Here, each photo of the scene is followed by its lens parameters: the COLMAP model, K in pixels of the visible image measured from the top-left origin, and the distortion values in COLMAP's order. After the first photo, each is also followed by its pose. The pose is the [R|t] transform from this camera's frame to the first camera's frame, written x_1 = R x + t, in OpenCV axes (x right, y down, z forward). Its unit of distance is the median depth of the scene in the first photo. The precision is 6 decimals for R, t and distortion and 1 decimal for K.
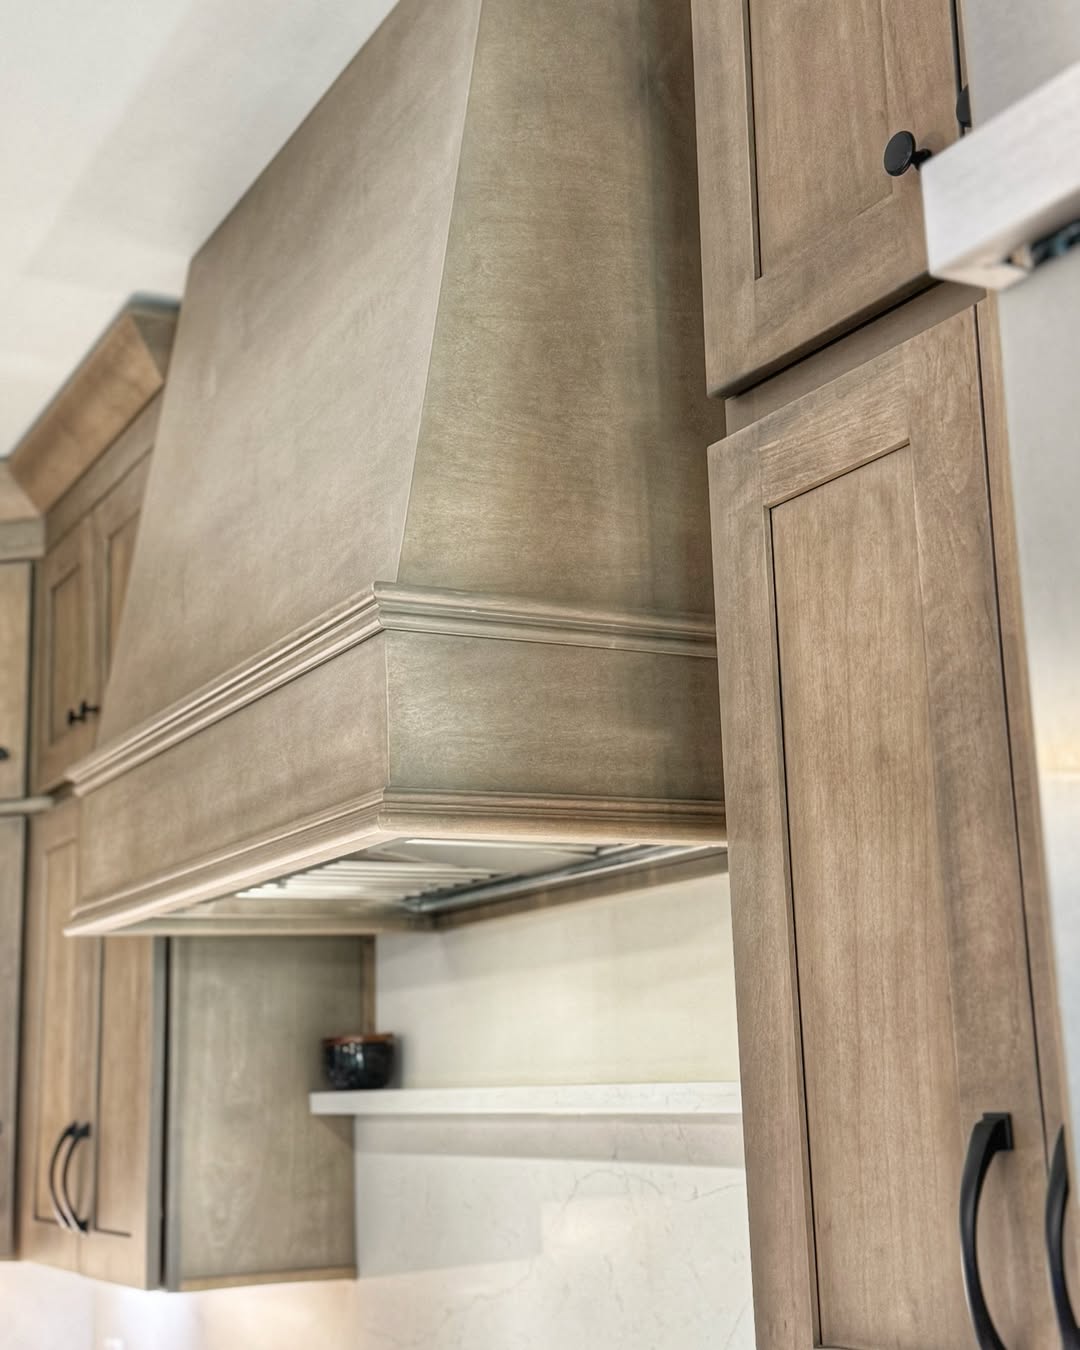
lens RADIAL K [[1838.3, 0, 540.0], [0, 1838.3, 675.0], [0, 0, 1]] dist [0.100805, -0.012312]
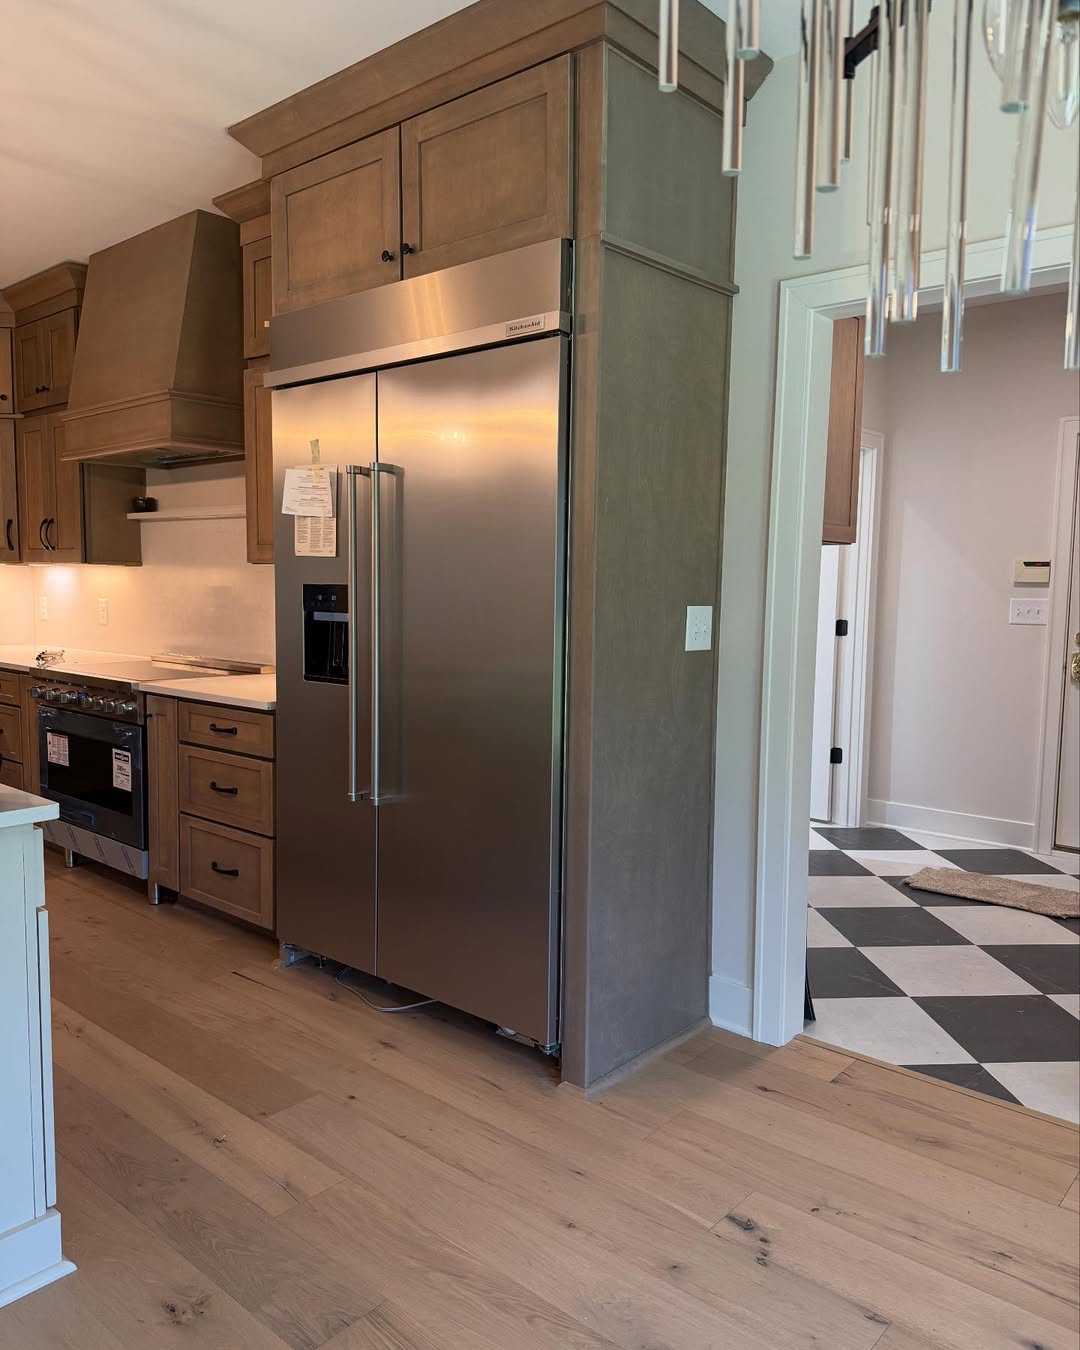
lens RADIAL K [[1033.3, 0, 540.0], [0, 1033.3, 675.0], [0, 0, 1]] dist [0.003329, -0.006283]
pose [[0.940448, 0.014034, 0.339646, -0.050225], [-0.116018, 0.952406, 0.281891, -0.123589], [-0.319525, -0.304509, 0.897317, -1.100192]]
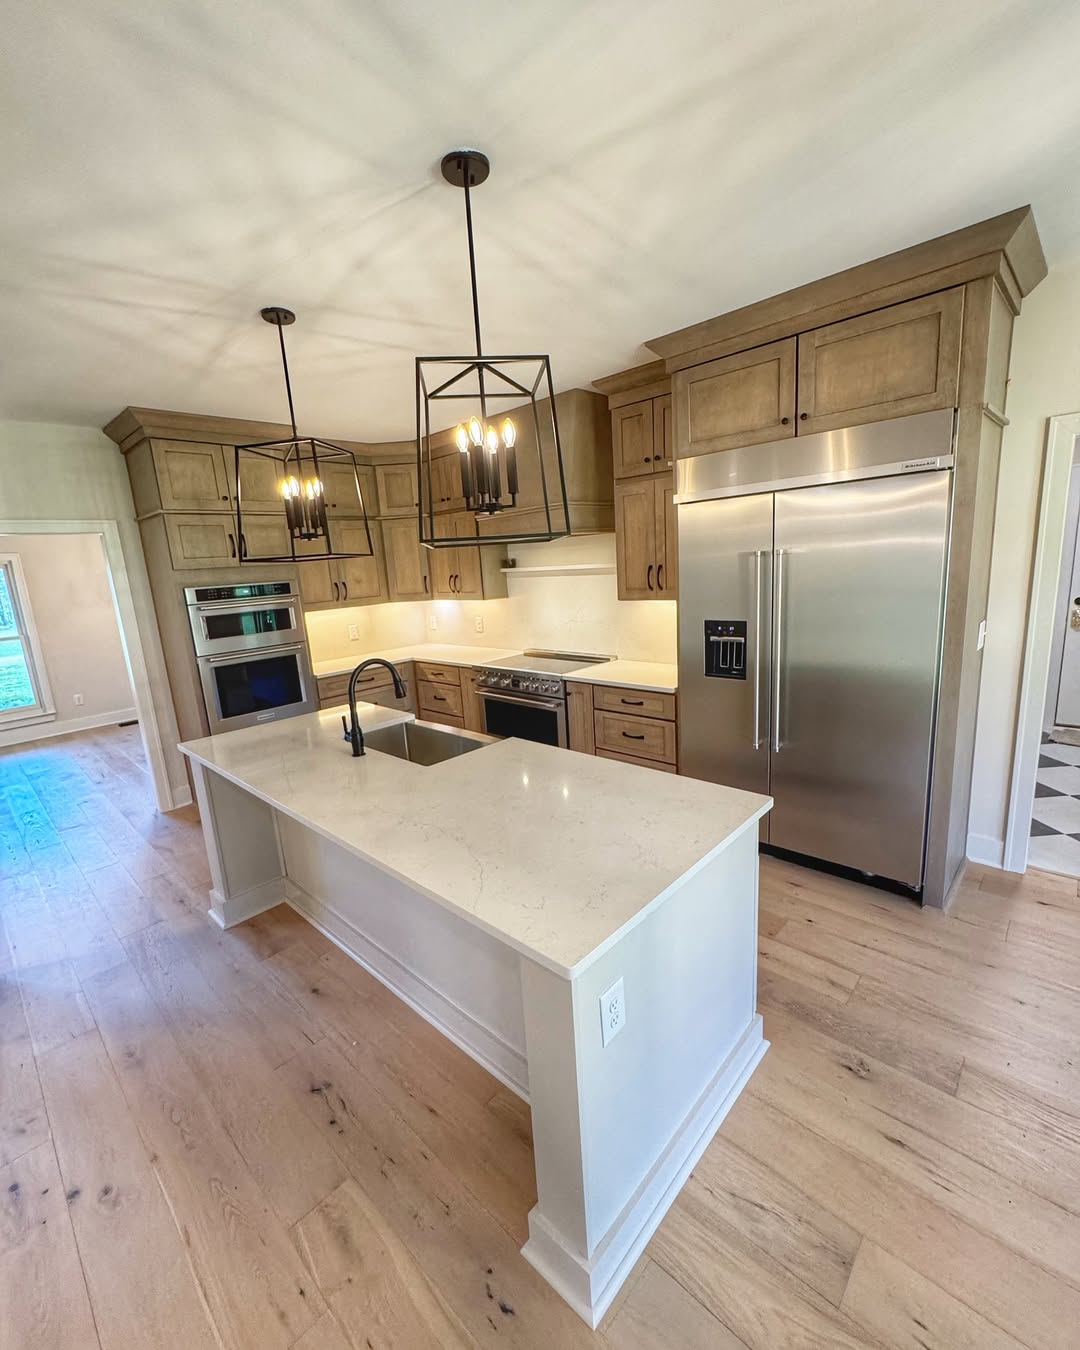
lens RADIAL K [[587.0, 0, 540.0], [0, 587.0, 675.0], [0, 0, 1]] dist [0.000808, 0.000160]
pose [[0.952228, -0.085787, 0.293091, -0.597576], [-0.034946, 0.922819, 0.383645, -0.191171], [-0.303382, -0.375560, 0.875736, -0.837678]]
